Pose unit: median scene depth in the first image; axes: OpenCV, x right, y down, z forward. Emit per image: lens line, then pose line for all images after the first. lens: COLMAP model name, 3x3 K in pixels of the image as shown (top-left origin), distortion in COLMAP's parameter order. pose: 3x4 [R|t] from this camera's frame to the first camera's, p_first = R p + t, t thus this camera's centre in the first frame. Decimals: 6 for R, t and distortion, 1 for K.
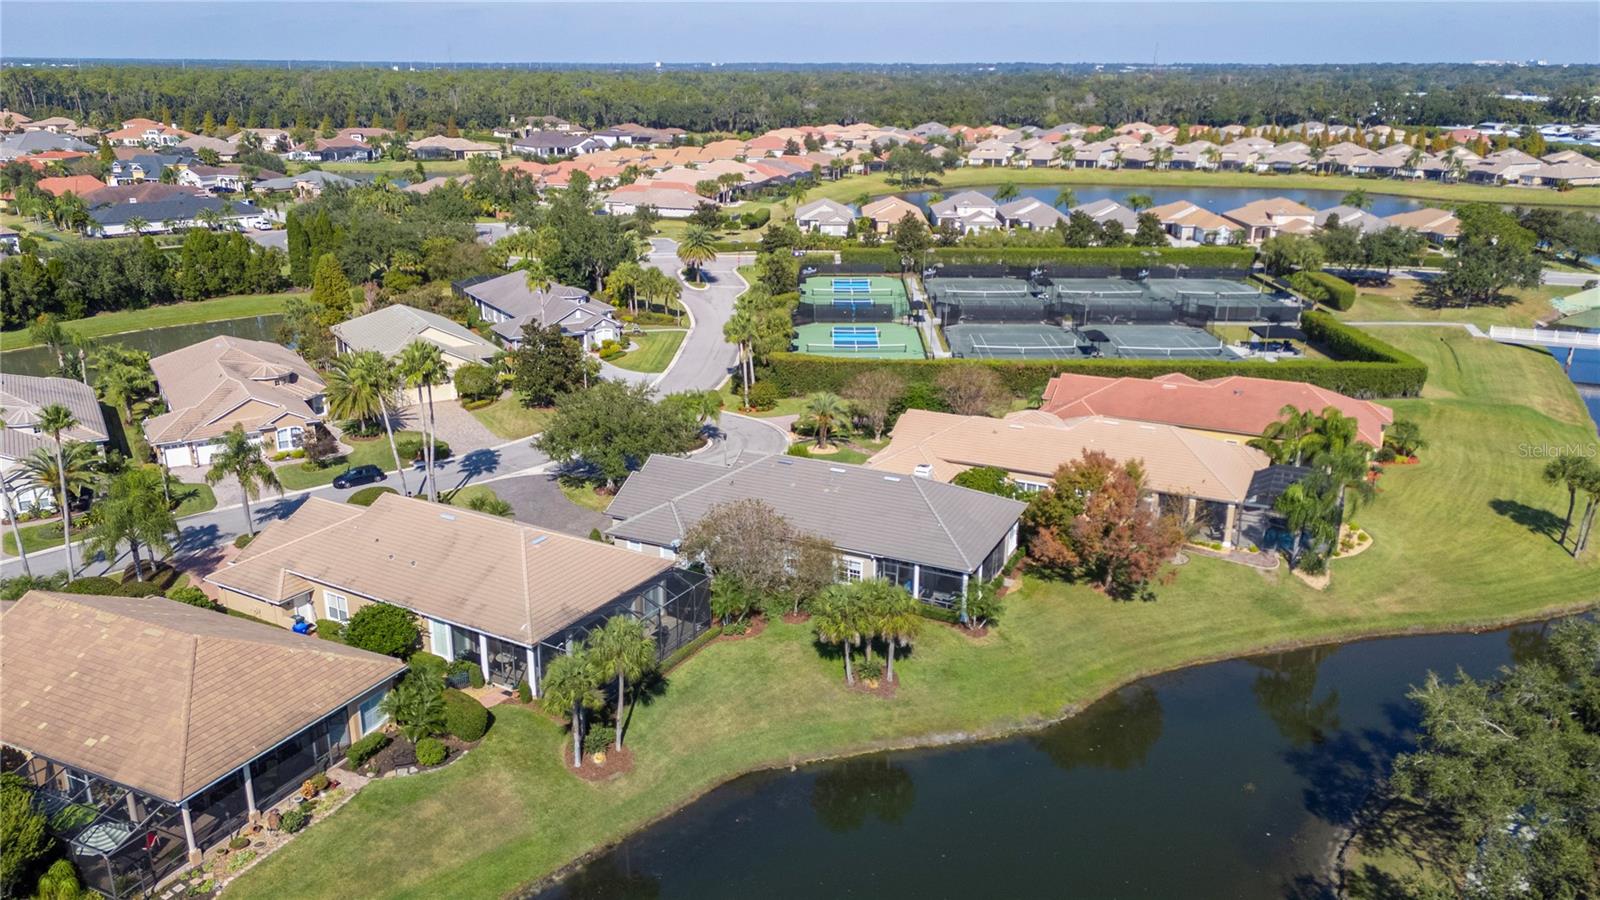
lens RADIAL K [[1171.3, 0, 800.0], [0, 1171.3, 450.0], [0, 0, 1]] dist [0.083198, -0.082764]
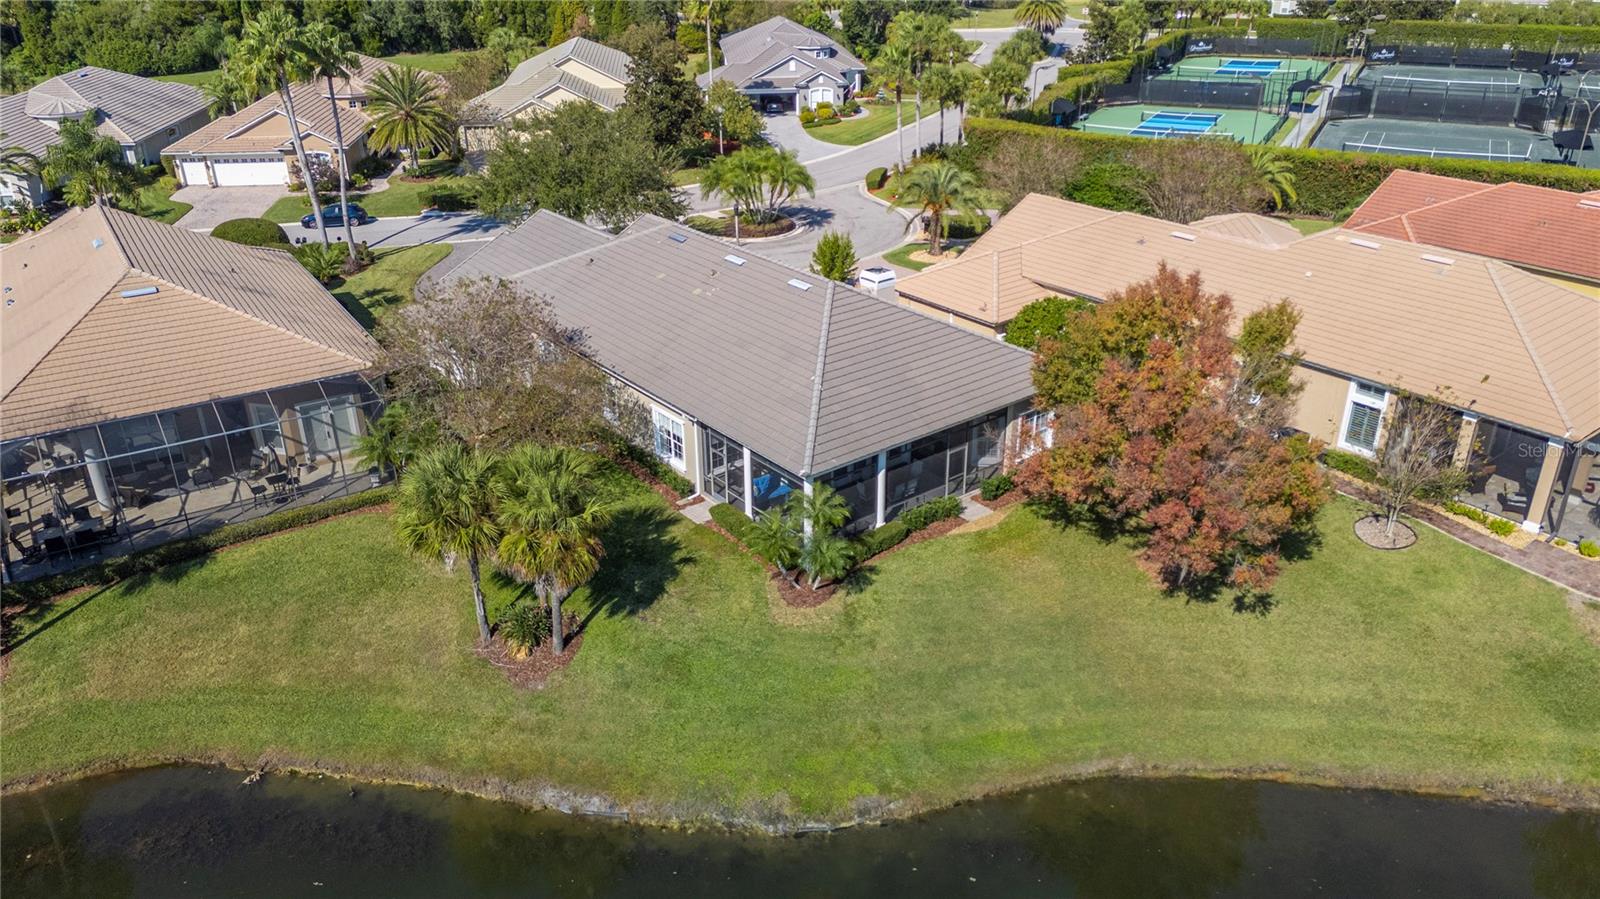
lens RADIAL K [[1171.3, 0, 800.0], [0, 1171.3, 449.5], [0, 0, 1]] dist [0.083198, -0.082764]
pose [[0.898302, 0.178109, -0.401659, 0.286478], [-0.123540, 0.979661, 0.158121, 0.013181], [0.421653, -0.092420, 0.902035, 0.470584]]
